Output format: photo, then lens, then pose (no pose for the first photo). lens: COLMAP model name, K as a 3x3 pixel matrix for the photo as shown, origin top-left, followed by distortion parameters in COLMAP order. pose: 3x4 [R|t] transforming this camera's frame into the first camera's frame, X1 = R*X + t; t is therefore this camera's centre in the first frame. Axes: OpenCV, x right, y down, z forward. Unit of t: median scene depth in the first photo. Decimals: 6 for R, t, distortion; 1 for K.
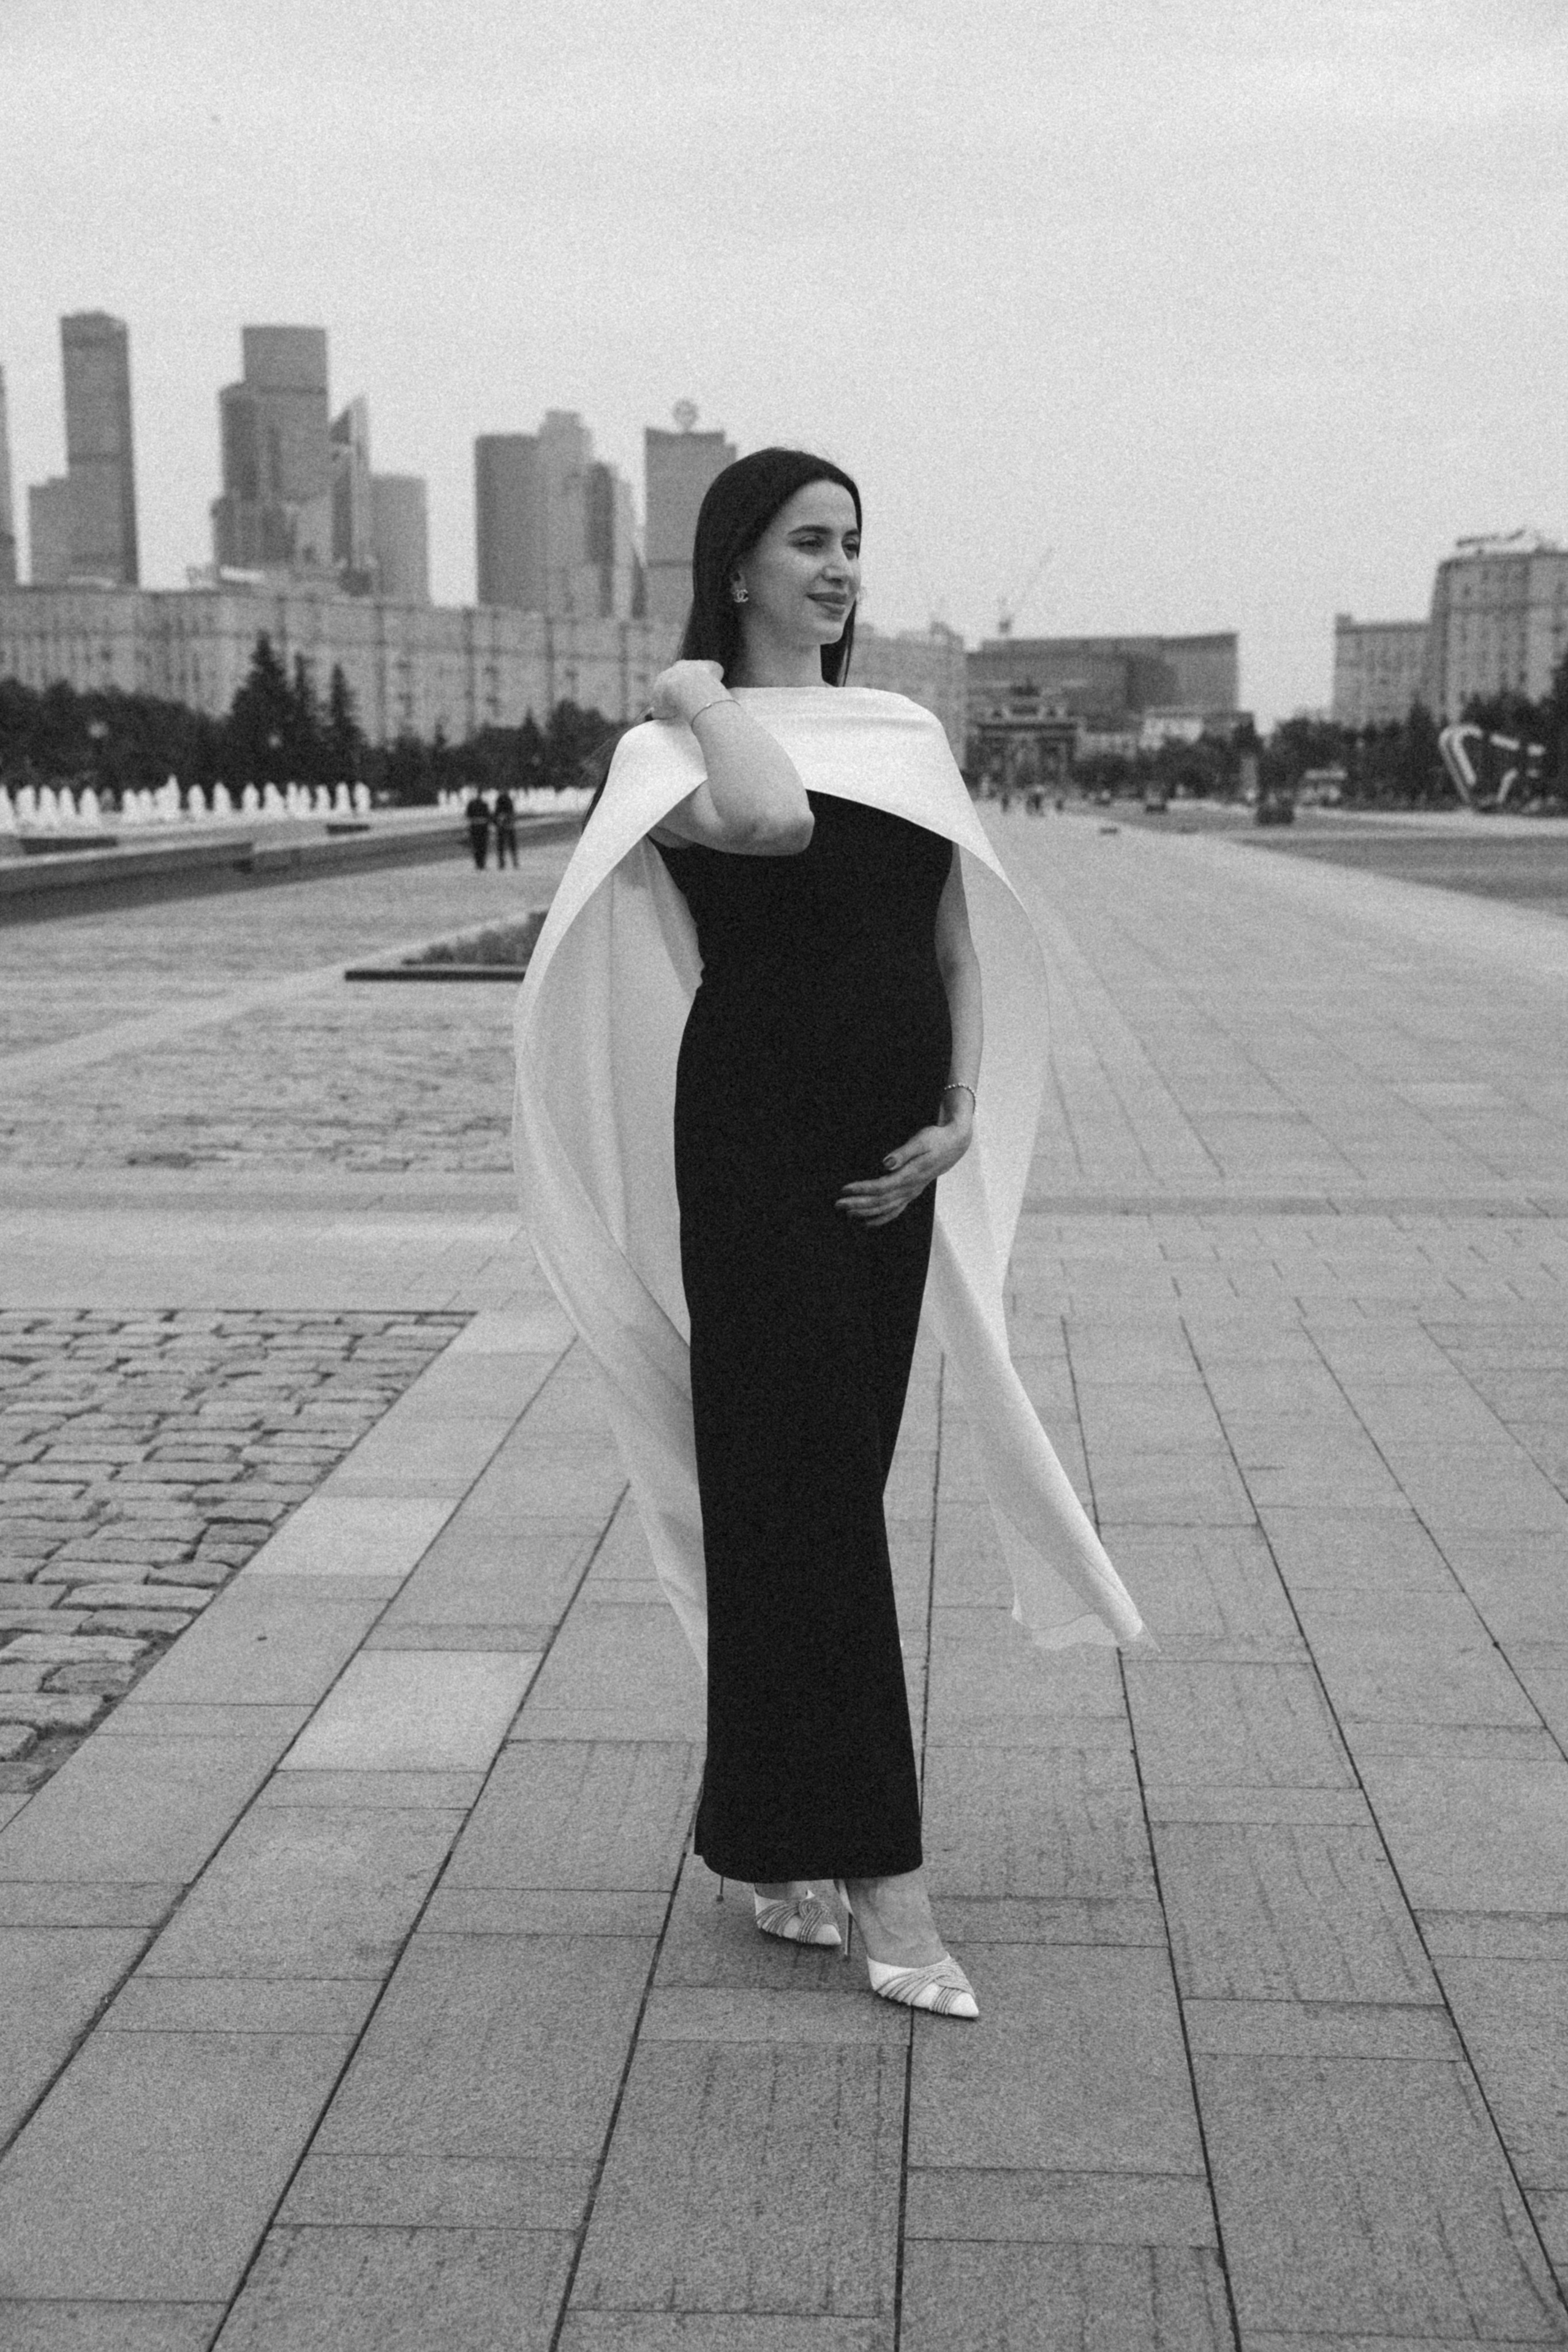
lens RADIAL K [[3032.5, 0, 783.2], [0, 3032.5, 1198.4], [0, 0, 1]] dist [0.068287, 0.000000]
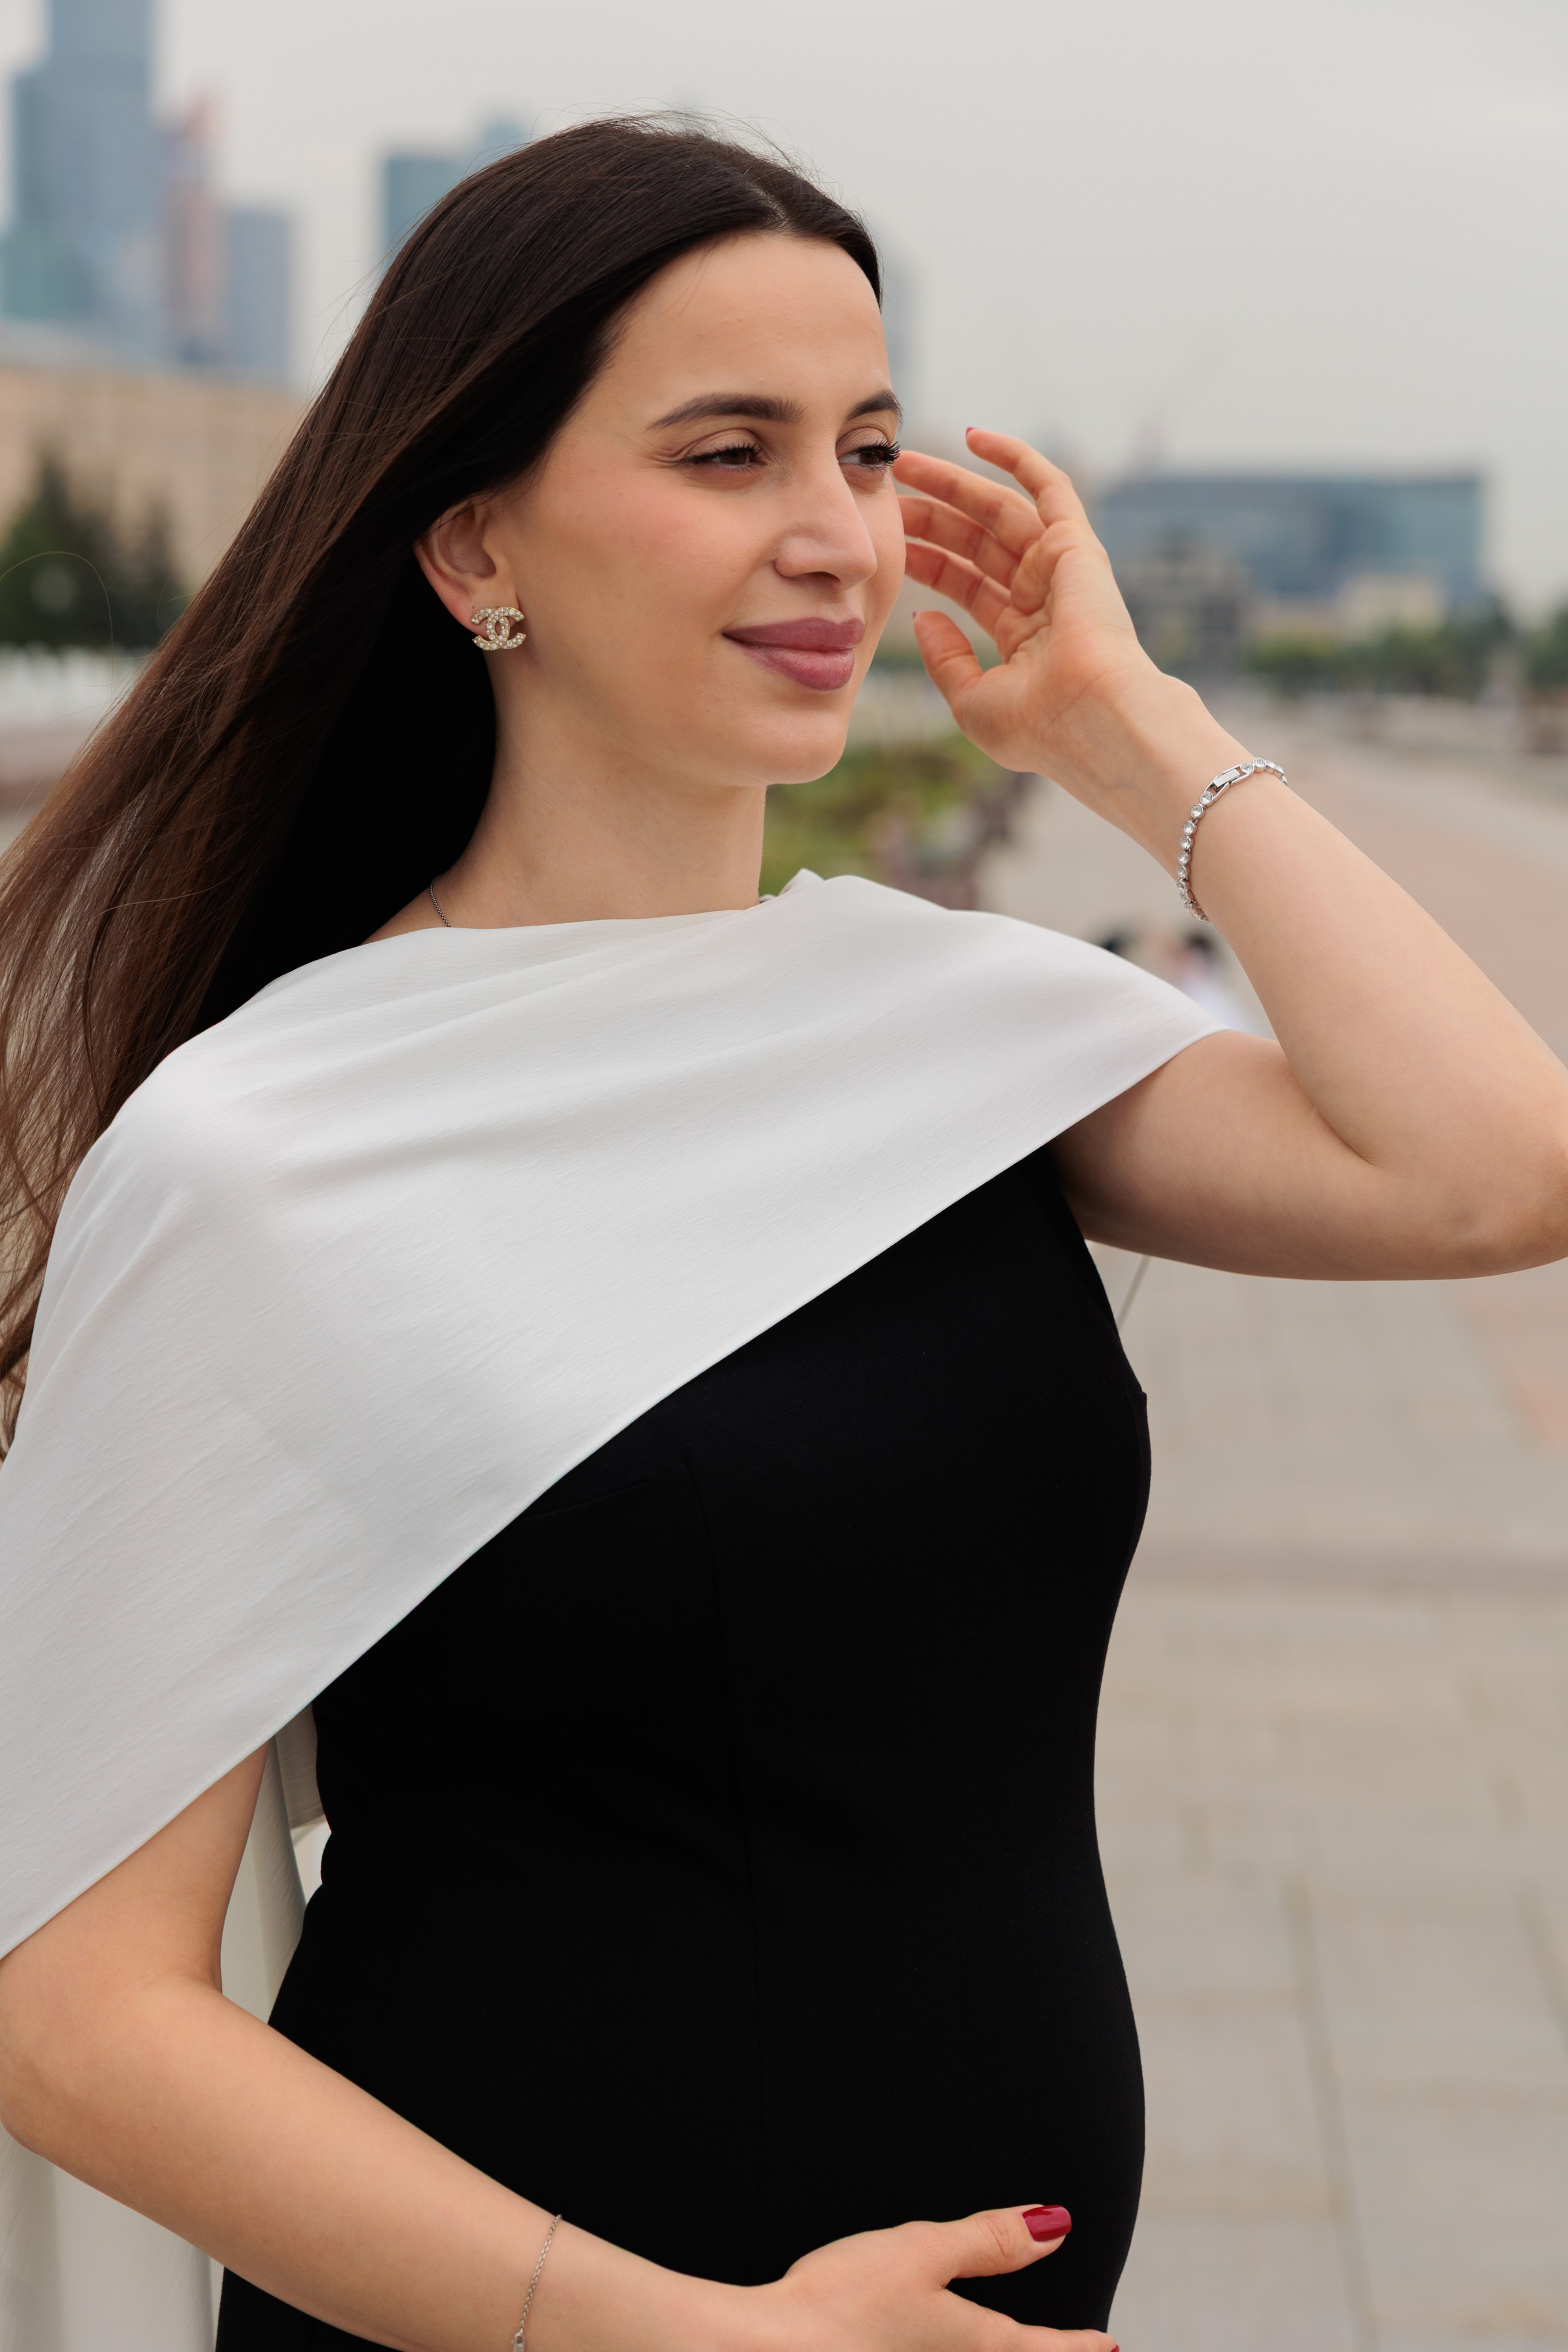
lens RADIAL K [[4499.4, 0, 793.5], [0, 4499.4, 1173.9], [0, 0, 1]] dist [0.033382, 0.000000]
pose [[0.999596, 0.028373, -0.001496, 0.005023], [-0.028401, 0.999315, -0.023710, -0.052806], [0.000823, 0.023743, 0.999718, 0.224147]]
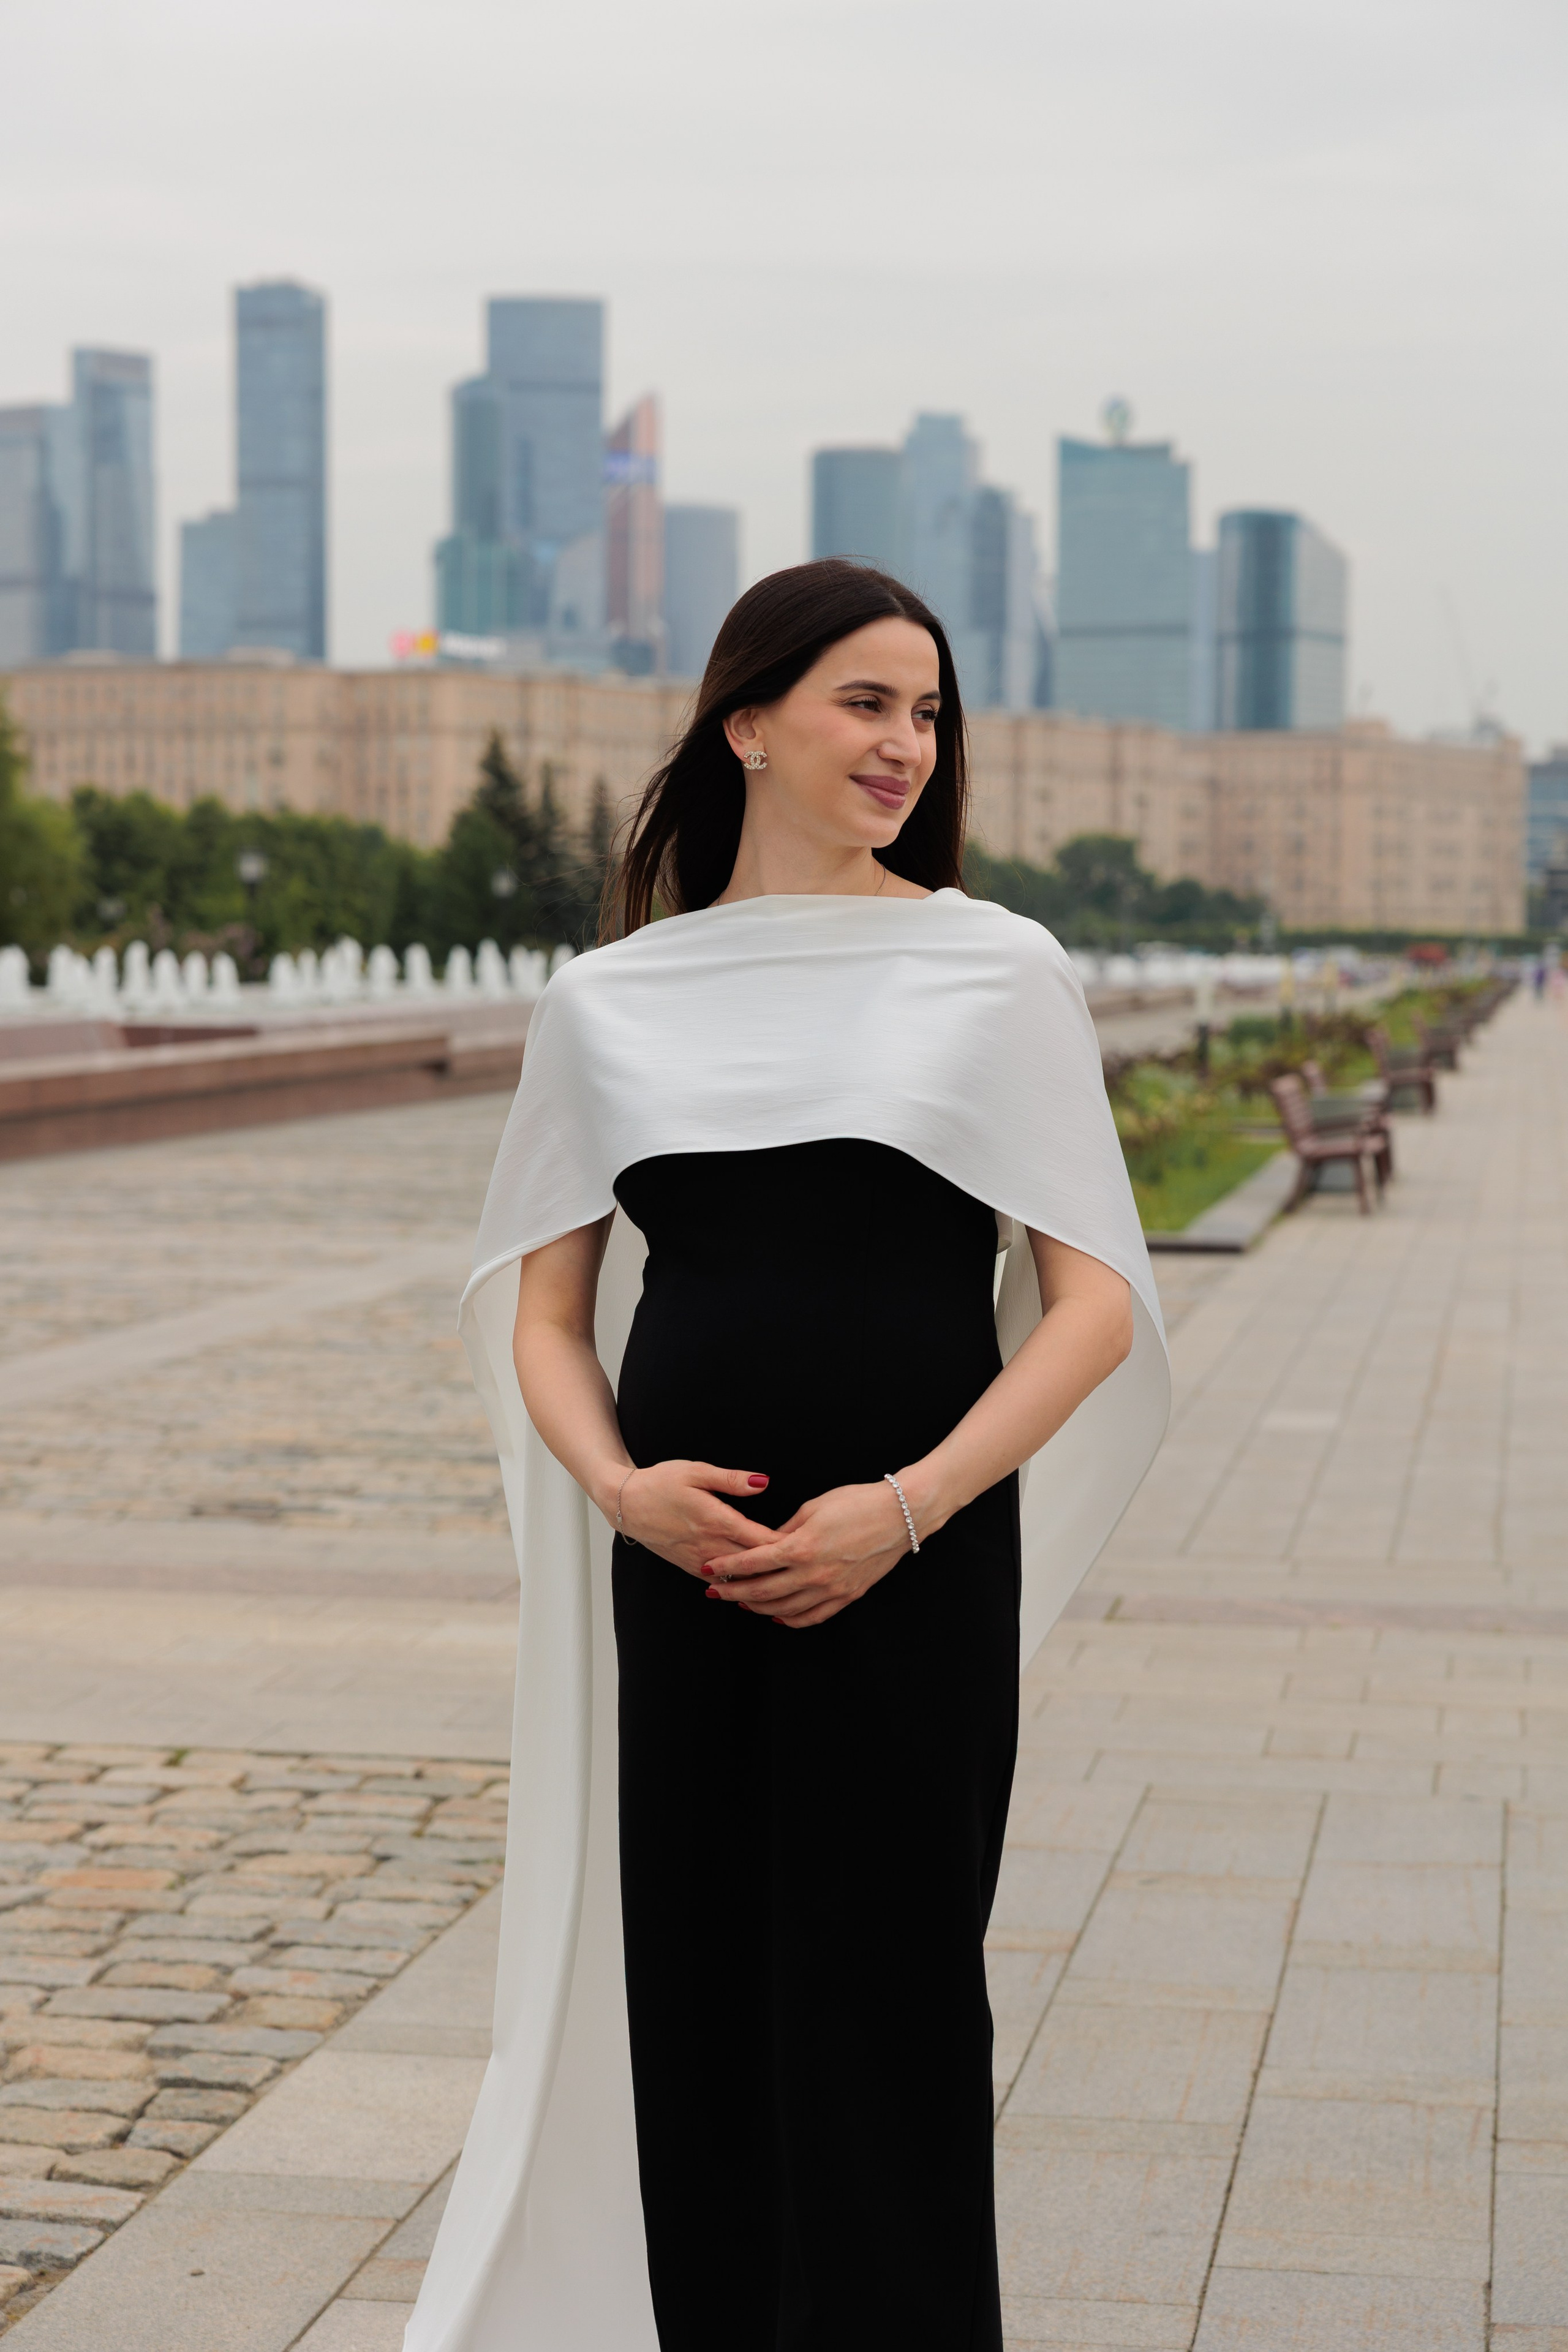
lens RADIAL K [[4499.4, 0, 775.8], [0, 4499.4, 1205.1], [0, 0, 1]] dist [0.033382, 0.000000]
pose [[0.994414, 0.017387, -0.104112, 0.035486], [-0.025535, 0.996669, -0.077448, -0.010398], [0.102418, 0.079674, 0.991546, 0.007677]]
